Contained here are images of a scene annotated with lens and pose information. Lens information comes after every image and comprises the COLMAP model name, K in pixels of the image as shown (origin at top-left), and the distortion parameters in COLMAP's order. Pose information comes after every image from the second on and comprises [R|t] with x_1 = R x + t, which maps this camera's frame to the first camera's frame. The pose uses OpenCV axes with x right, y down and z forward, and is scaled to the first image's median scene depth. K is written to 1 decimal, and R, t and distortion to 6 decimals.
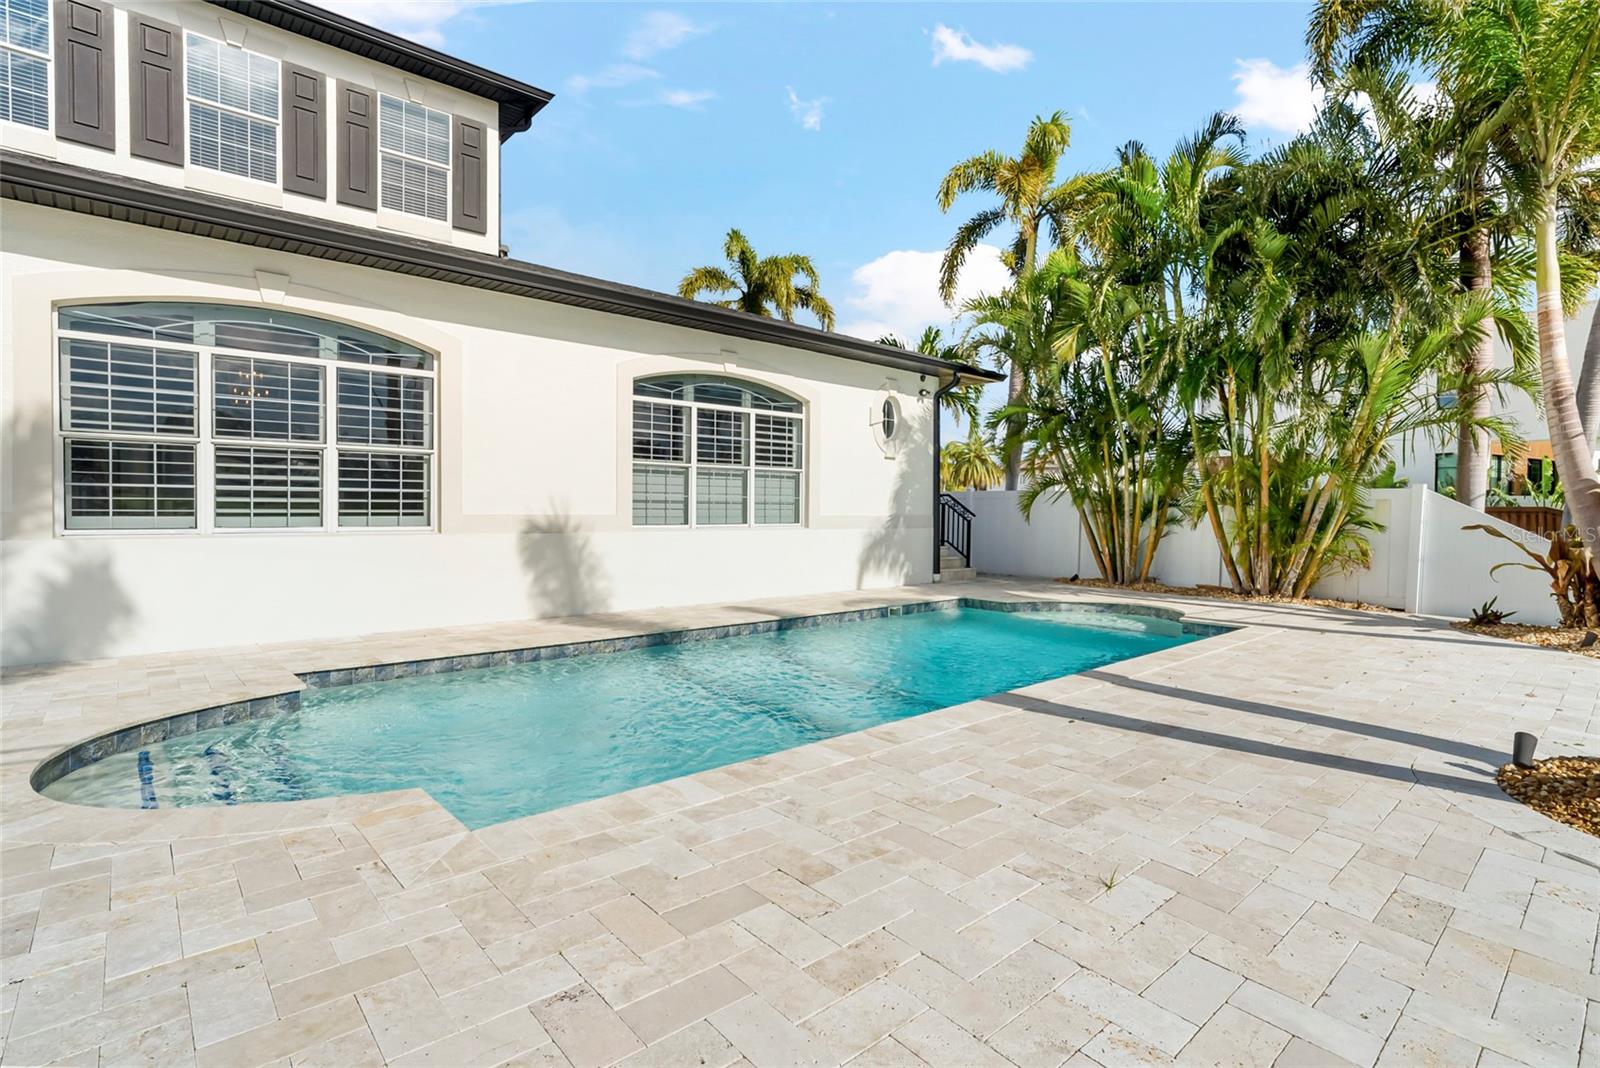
lens RADIAL K [[766.7, 0, 800.0], [0, 766.7, 534.0], [0, 0, 1]] dist [-0.003854, 0.001207]
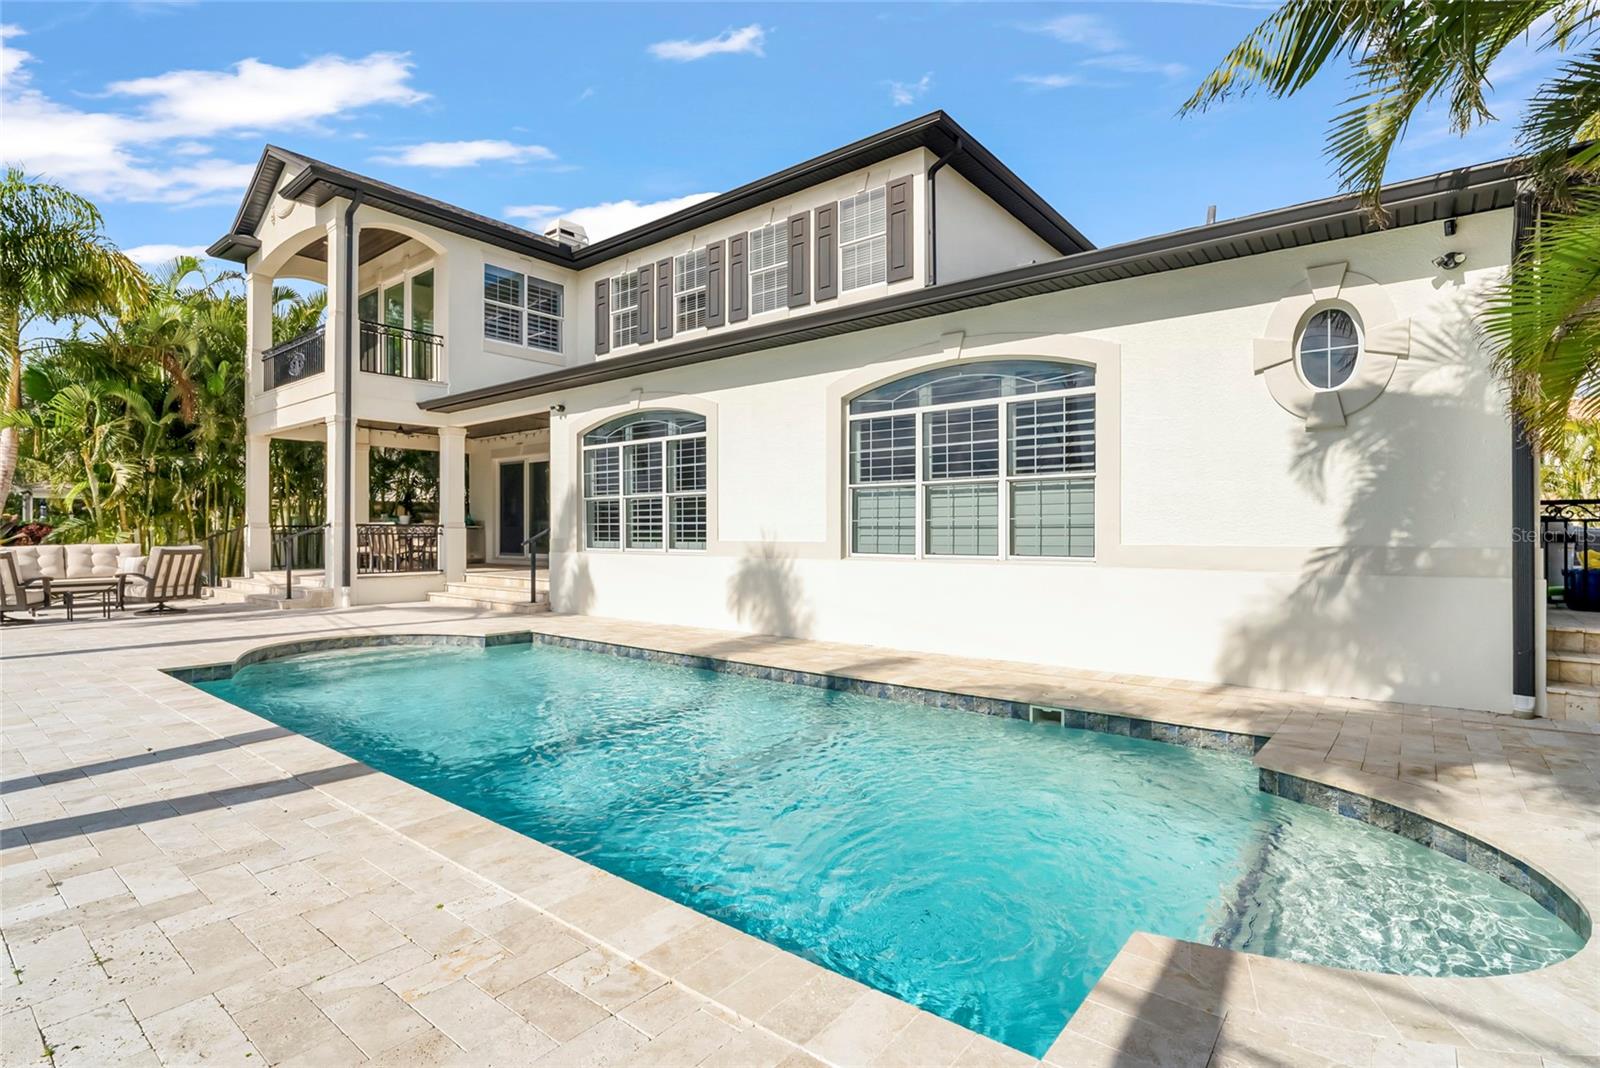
lens RADIAL K [[776.8, 0, 800.0], [0, 776.8, 534.0], [0, 0, 1]] dist [-0.010767, 0.000290]
pose [[0.172281, -0.004717, -0.985037, 0.696345], [-0.028428, 0.999548, -0.009759, -0.024156], [0.984638, 0.029684, 0.172069, 0.768646]]
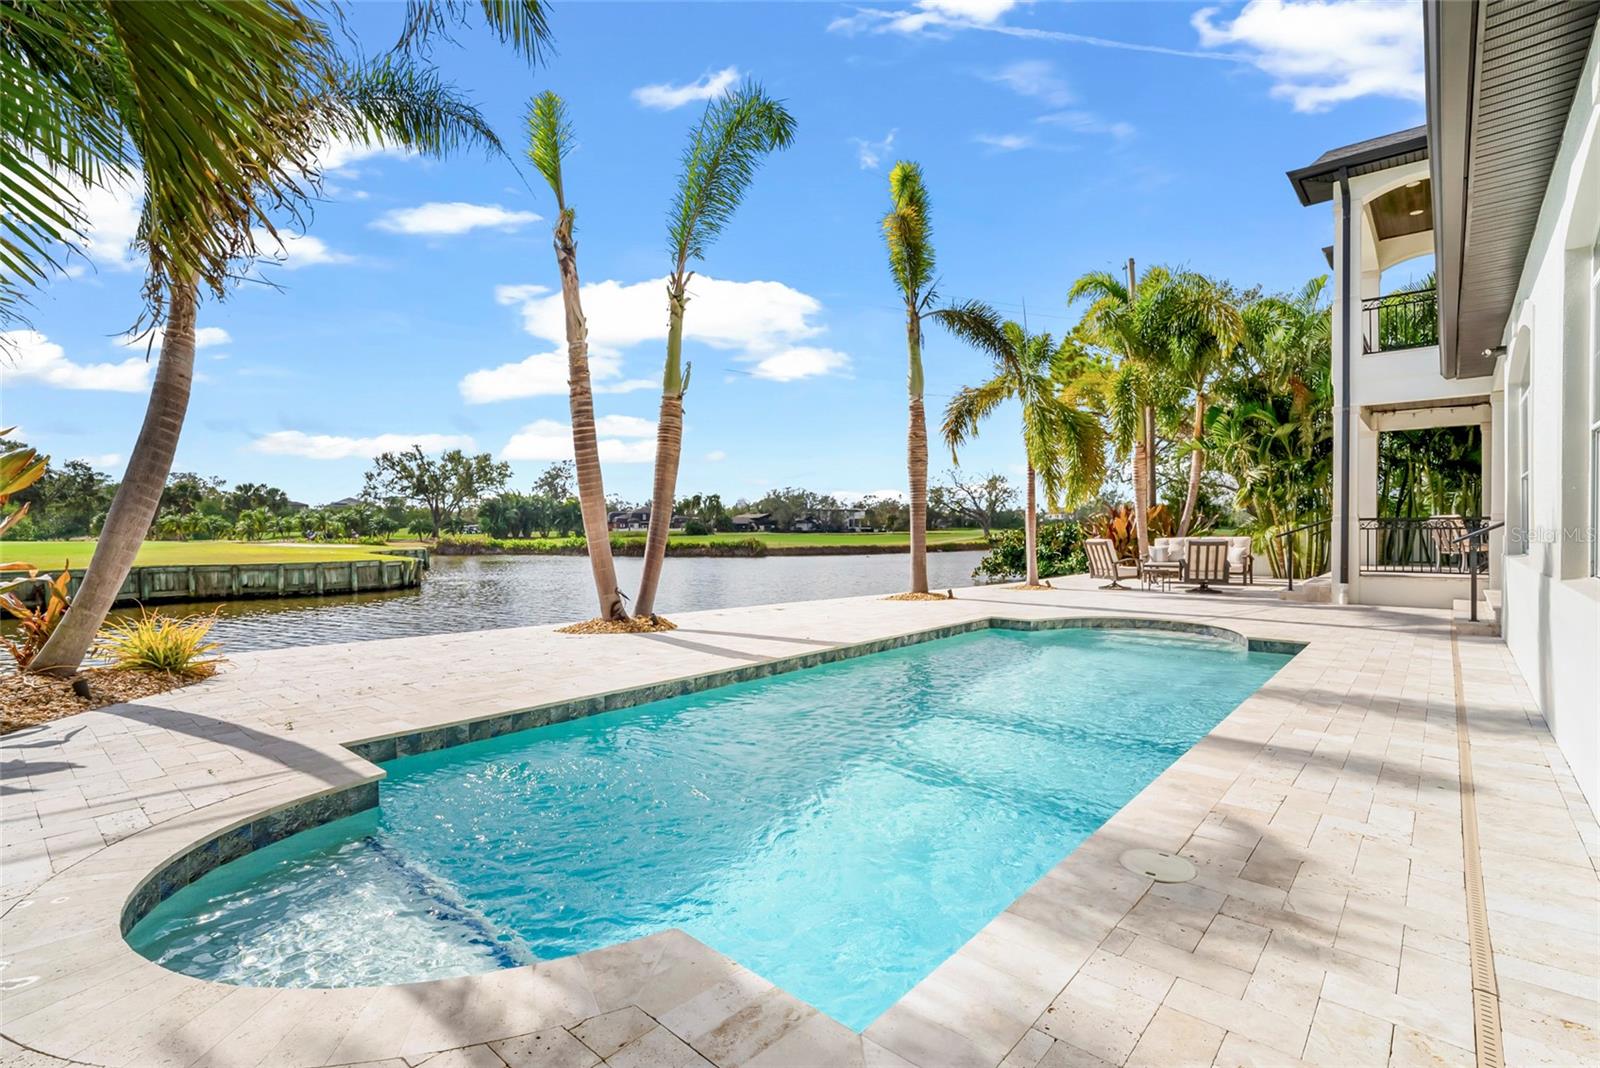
lens RADIAL K [[748.3, 0, 800.0], [0, 748.3, 534.0], [0, 0, 1]] dist [-0.007483, -0.000093]
pose [[-0.991627, -0.003626, -0.129086, 0.287916], [-0.008321, 0.999323, 0.035849, -0.043731], [0.128868, 0.036623, -0.990985, 1.358226]]
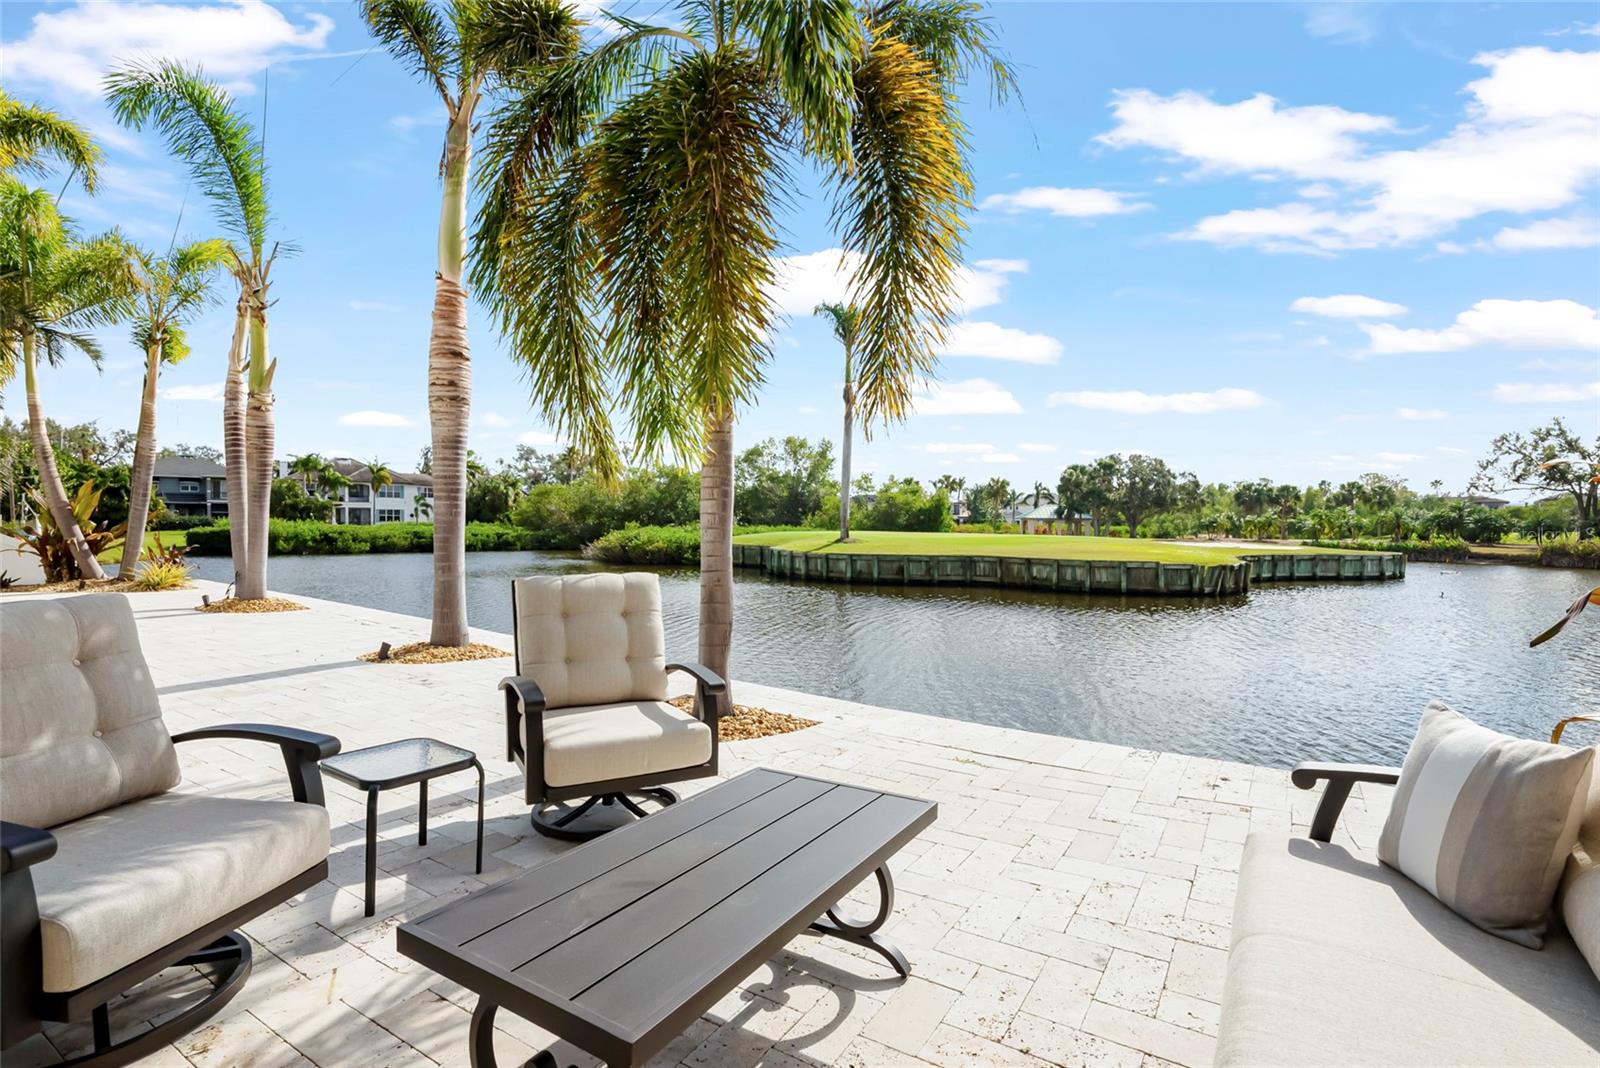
lens RADIAL K [[757.2, 0, 810.0], [0, 757.2, 550.6], [0, 0, 1]] dist [-0.019273, 0.009368]
pose [[-0.293058, -0.042126, 0.955166, -0.969937], [0.017625, 0.998621, 0.049450, -0.008569], [-0.955932, 0.031327, -0.291912, -0.166015]]
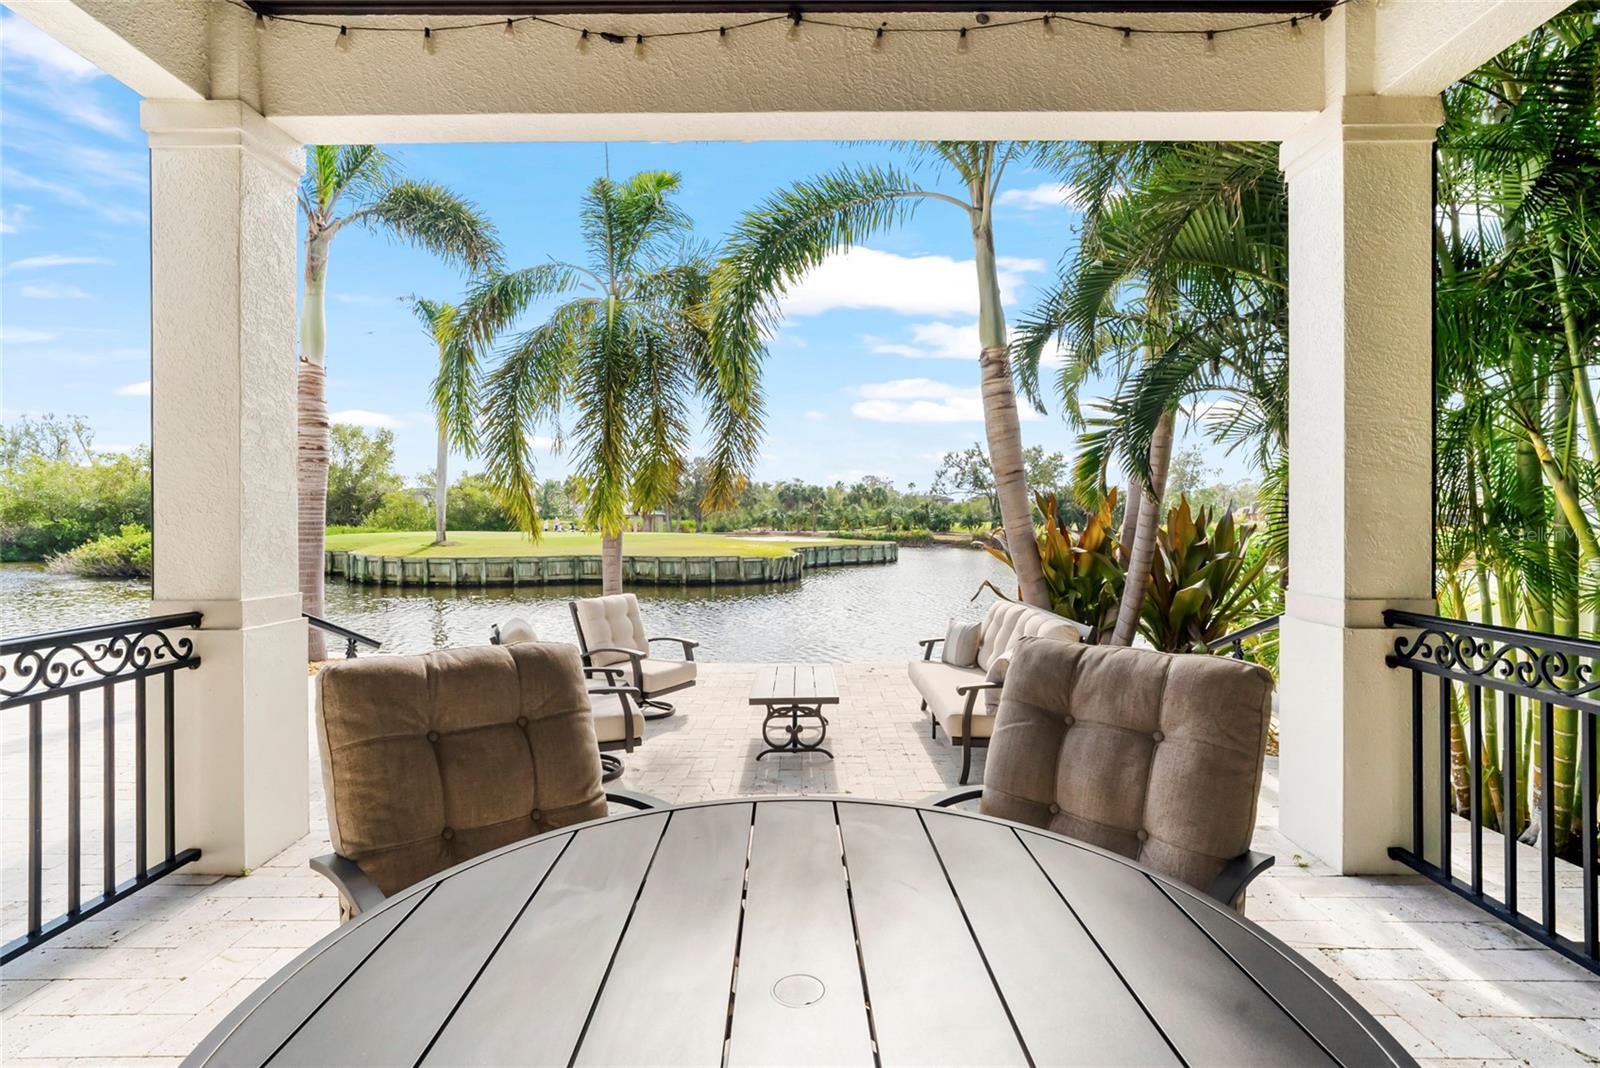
lens RADIAL K [[761.4, 0, 801.8], [0, 761.4, 520.6], [0, 0, 1]] dist [-0.012351, 0.000895]
pose [[-0.751534, -0.007546, 0.659651, -1.208680], [0.014634, 0.999498, 0.028105, -0.072796], [-0.659532, 0.030775, -0.751047, 0.268448]]
